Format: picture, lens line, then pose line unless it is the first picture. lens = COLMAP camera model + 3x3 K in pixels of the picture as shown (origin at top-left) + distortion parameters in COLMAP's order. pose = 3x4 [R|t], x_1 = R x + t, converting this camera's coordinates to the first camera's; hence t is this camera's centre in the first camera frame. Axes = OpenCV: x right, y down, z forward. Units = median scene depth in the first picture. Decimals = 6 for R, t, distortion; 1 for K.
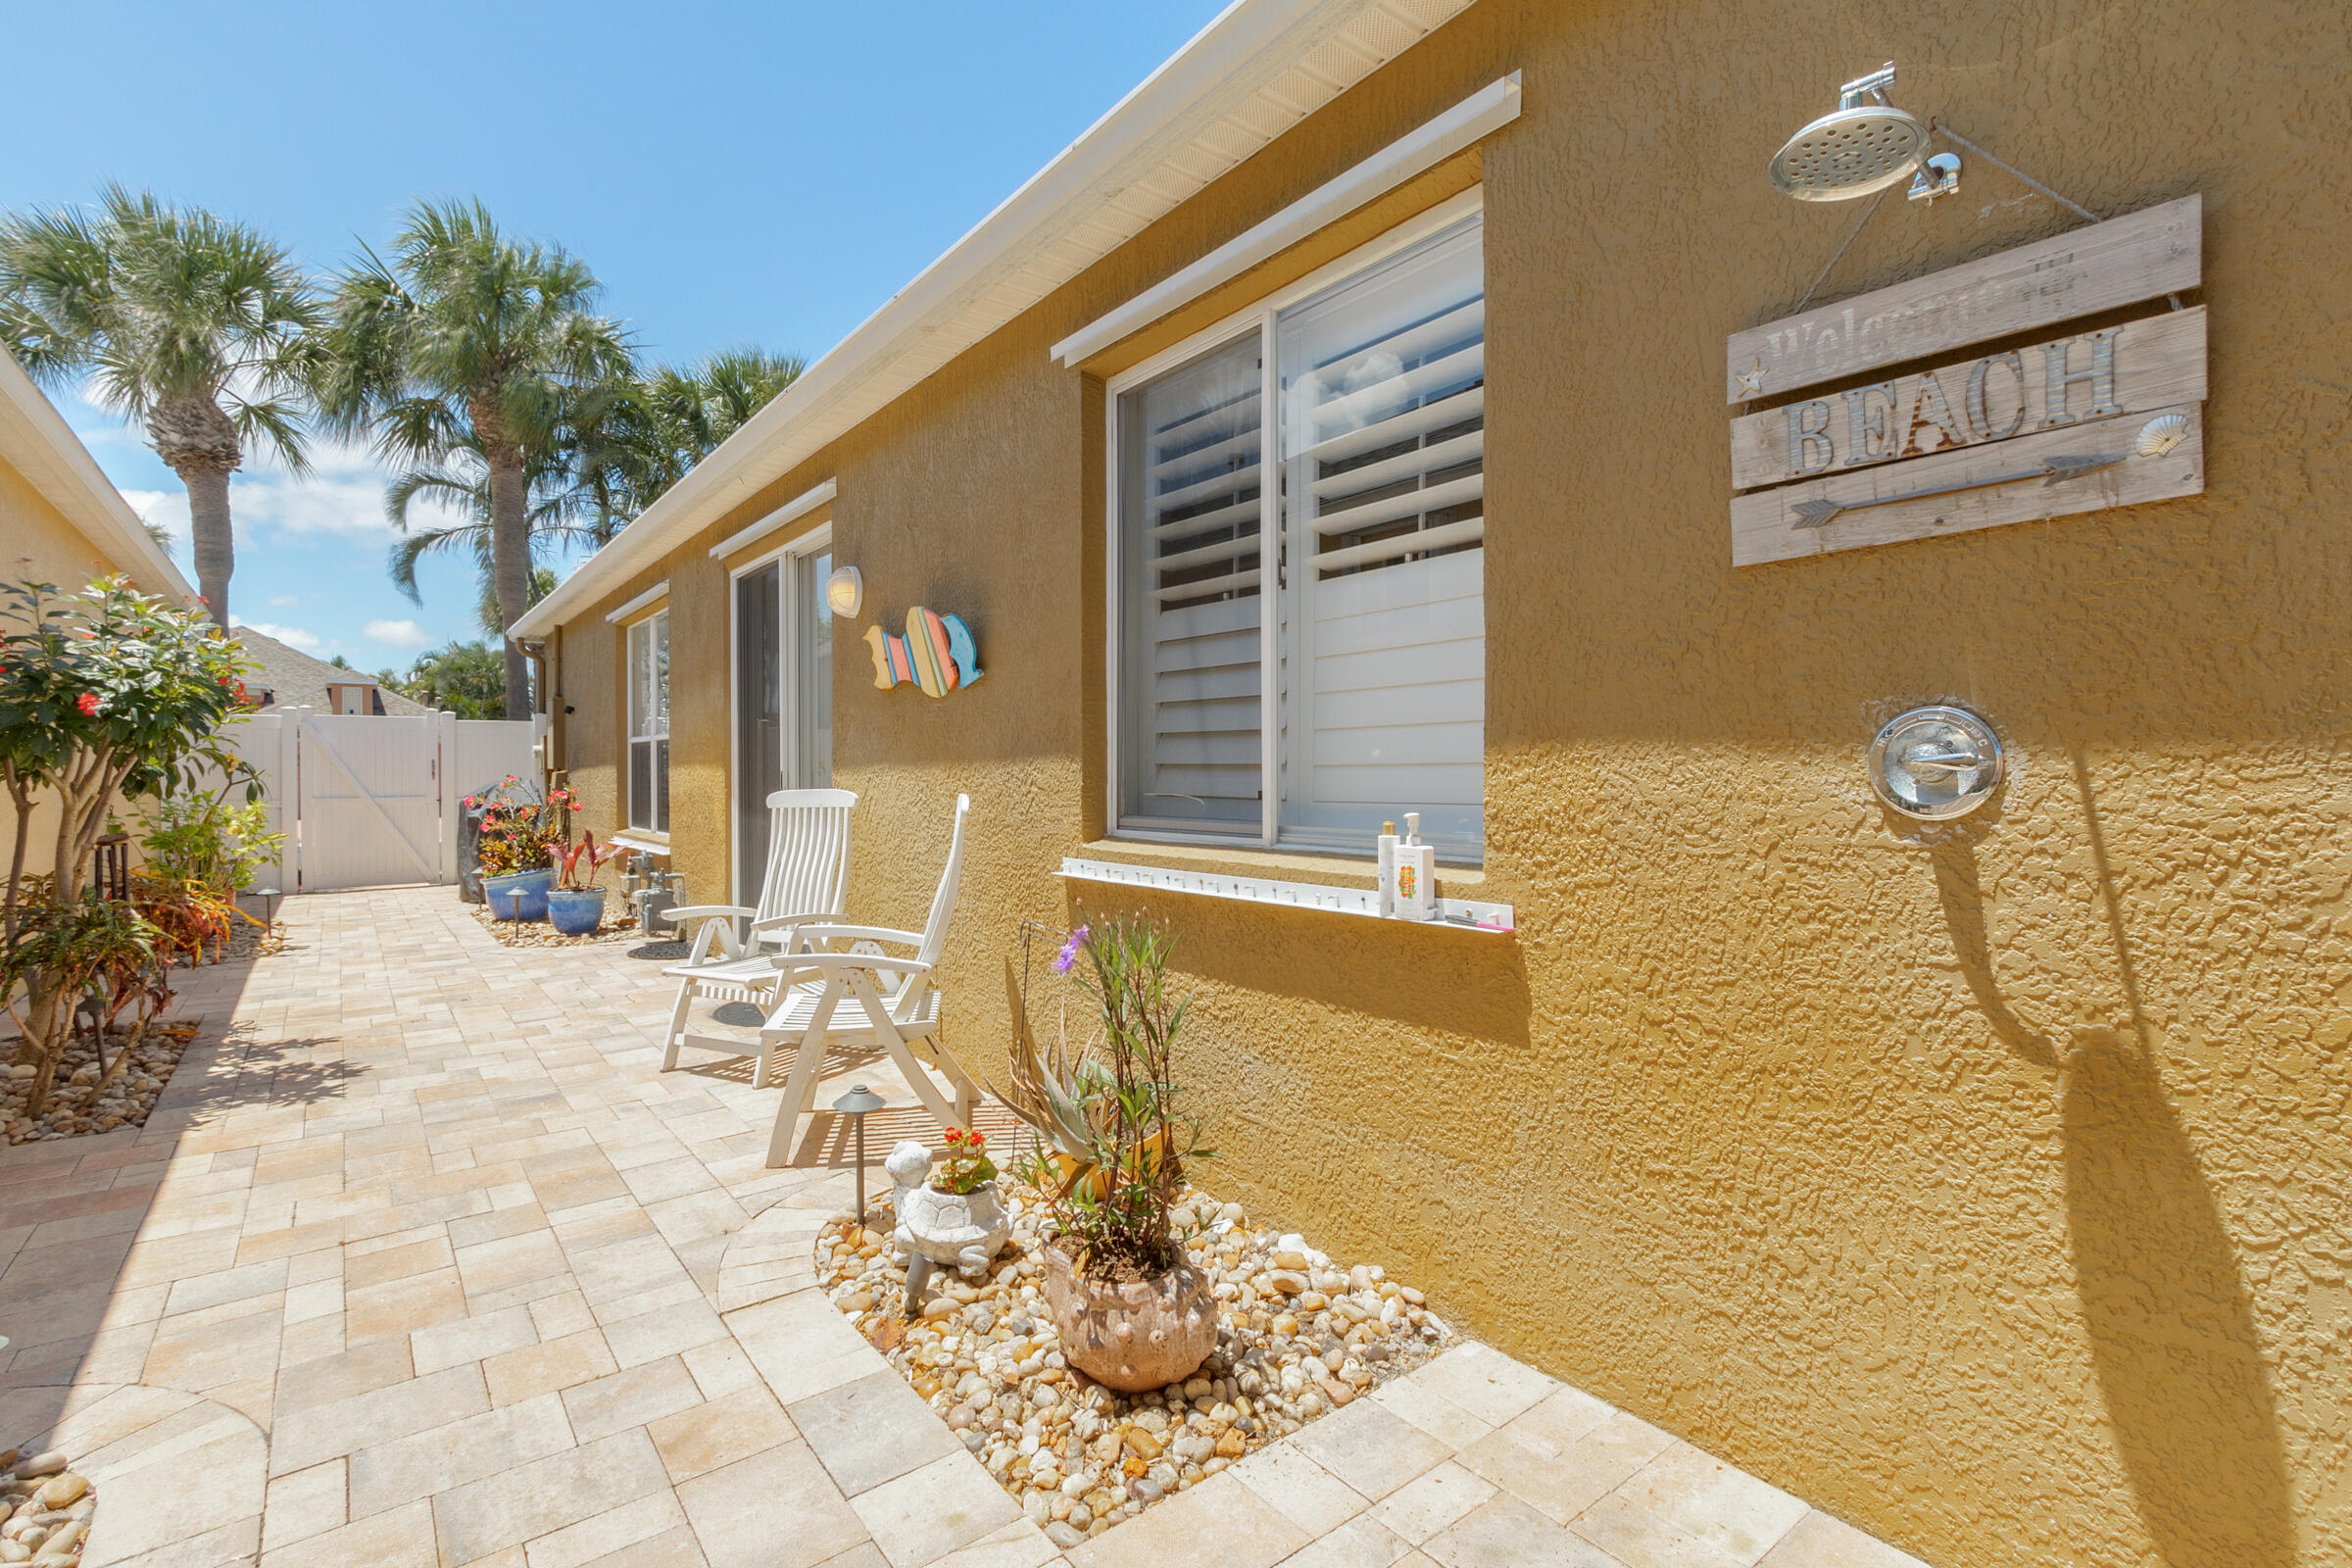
lens RADIAL K [[1065.2, 0, 1154.8], [0, 1065.2, 772.5], [0, 0, 1]] dist [0.022264, -0.000722]
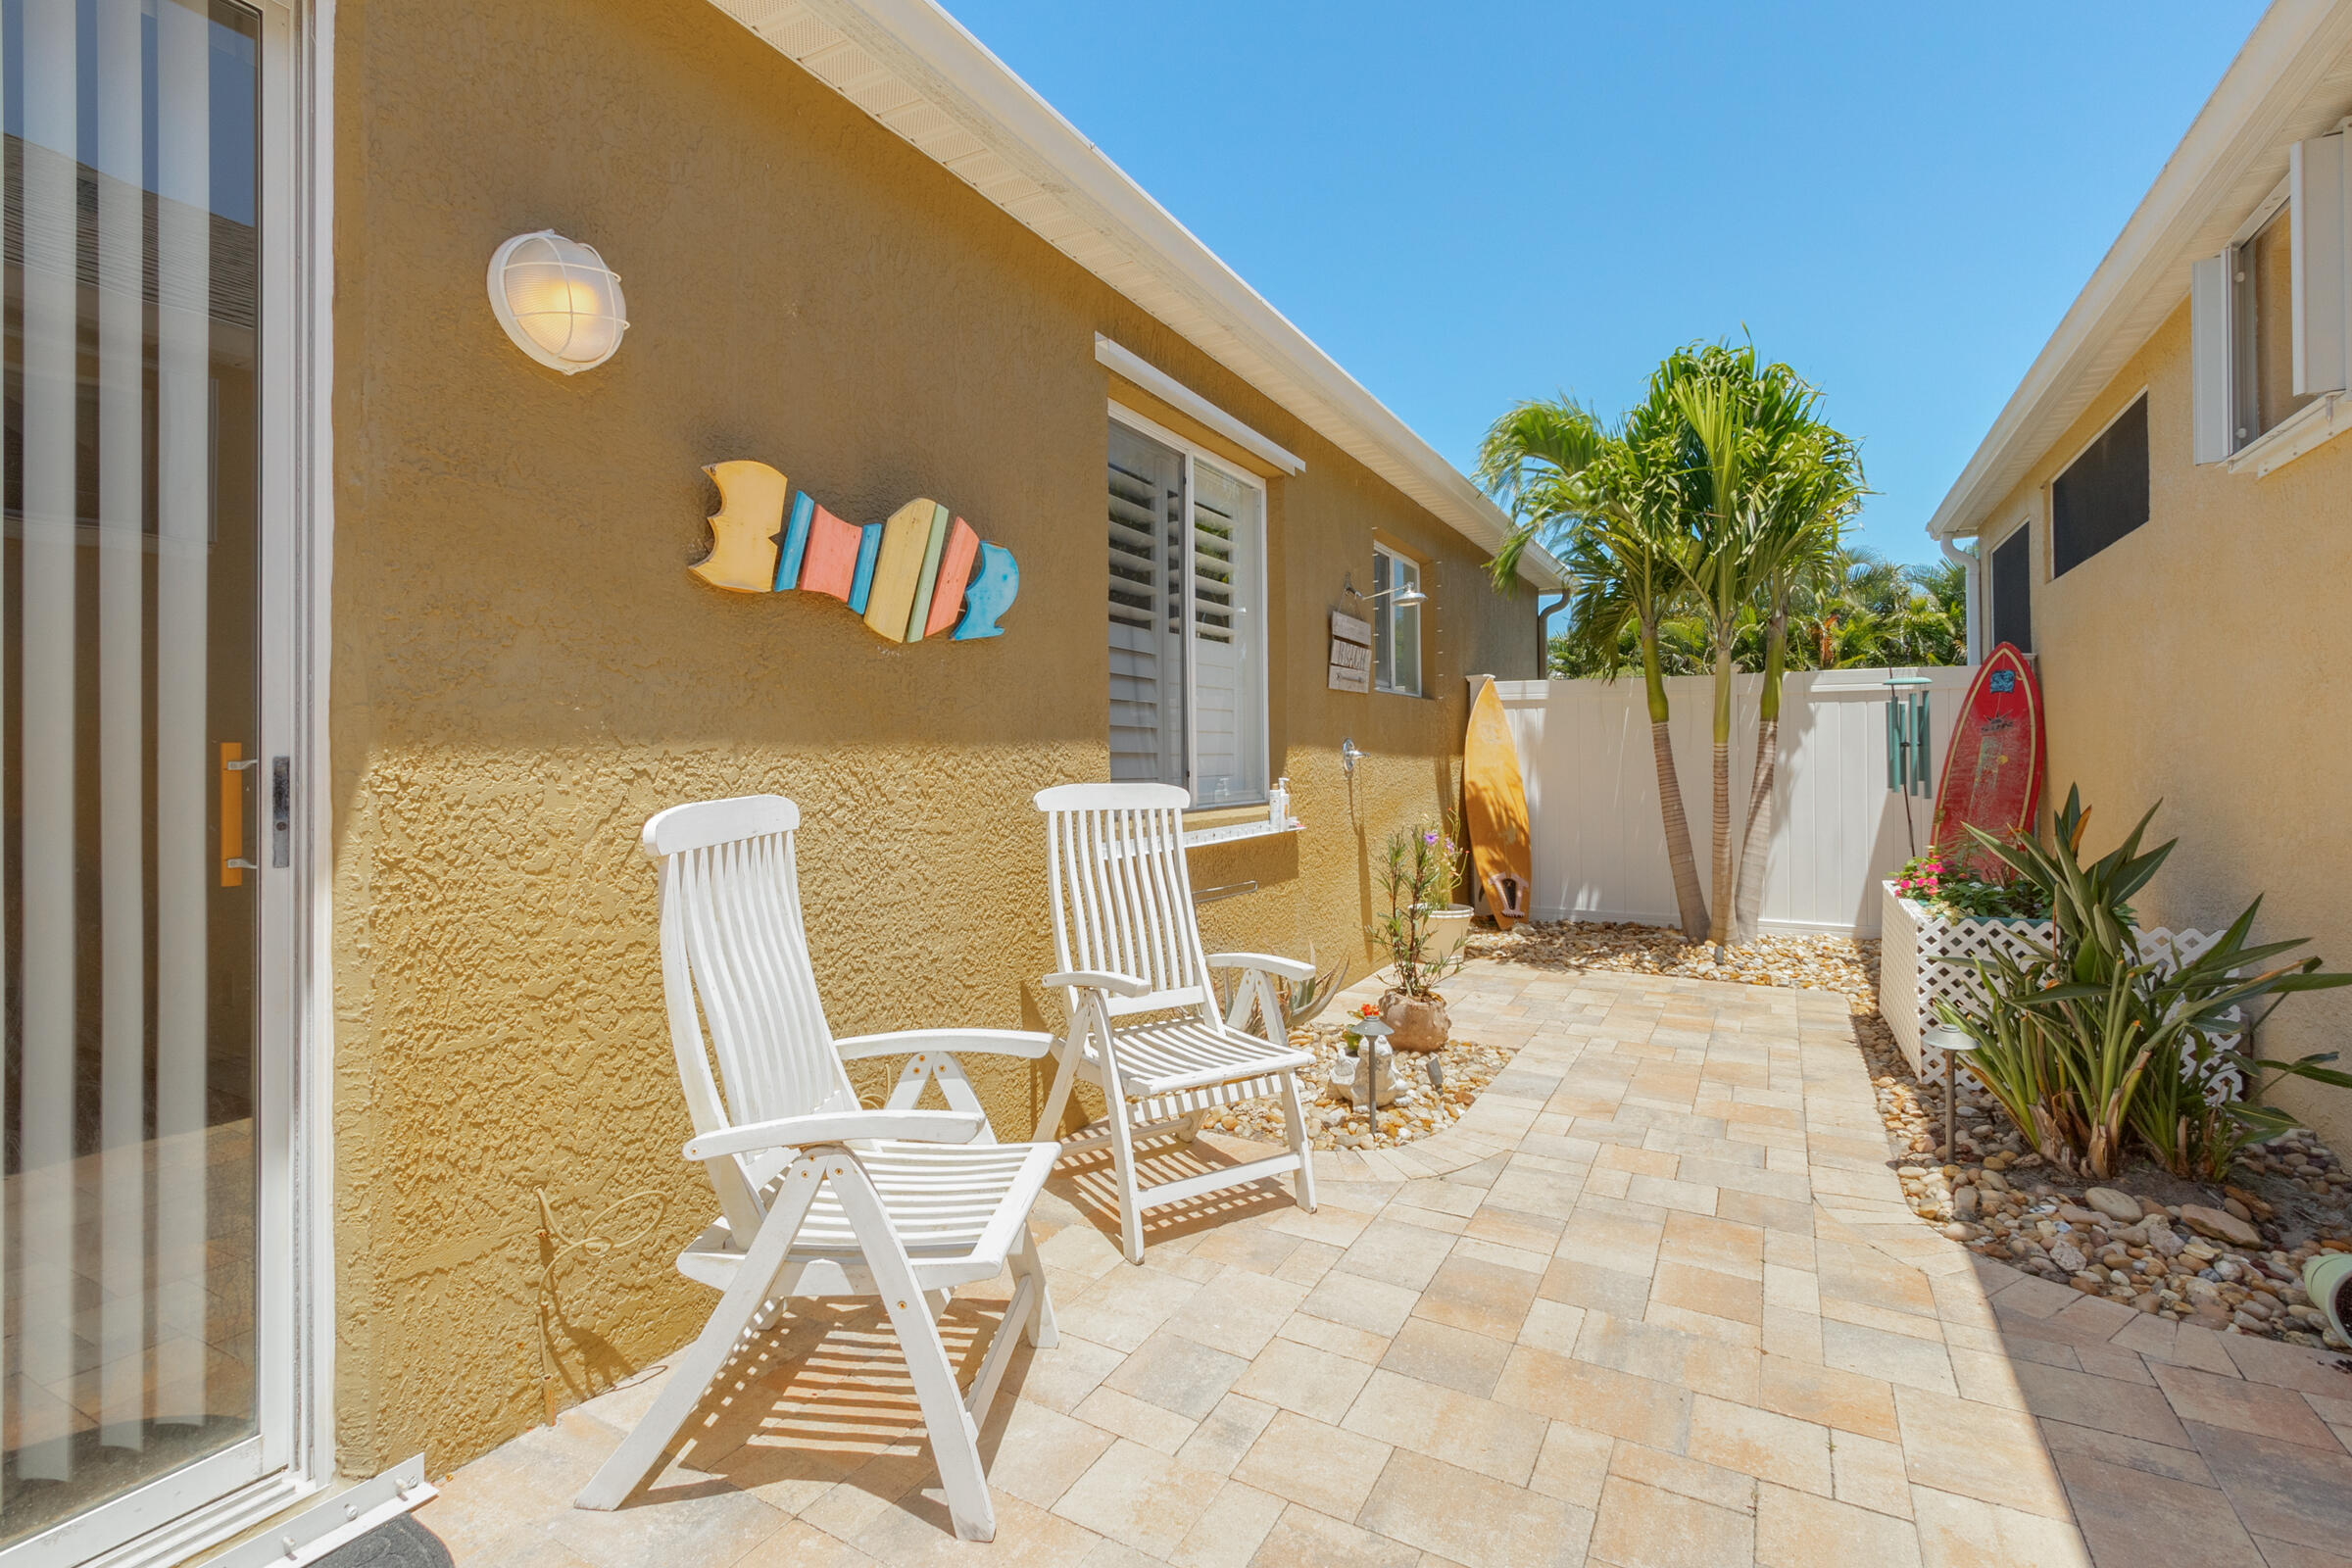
lens RADIAL K [[1065.2, 0, 1154.8], [0, 1065.2, 772.5], [0, 0, 1]] dist [0.022264, -0.000722]
pose [[-0.377880, 0.004834, 0.925842, -1.251731], [0.020166, 0.999792, 0.003010, 0.012534], [-0.925635, 0.019808, -0.377899, 1.614864]]
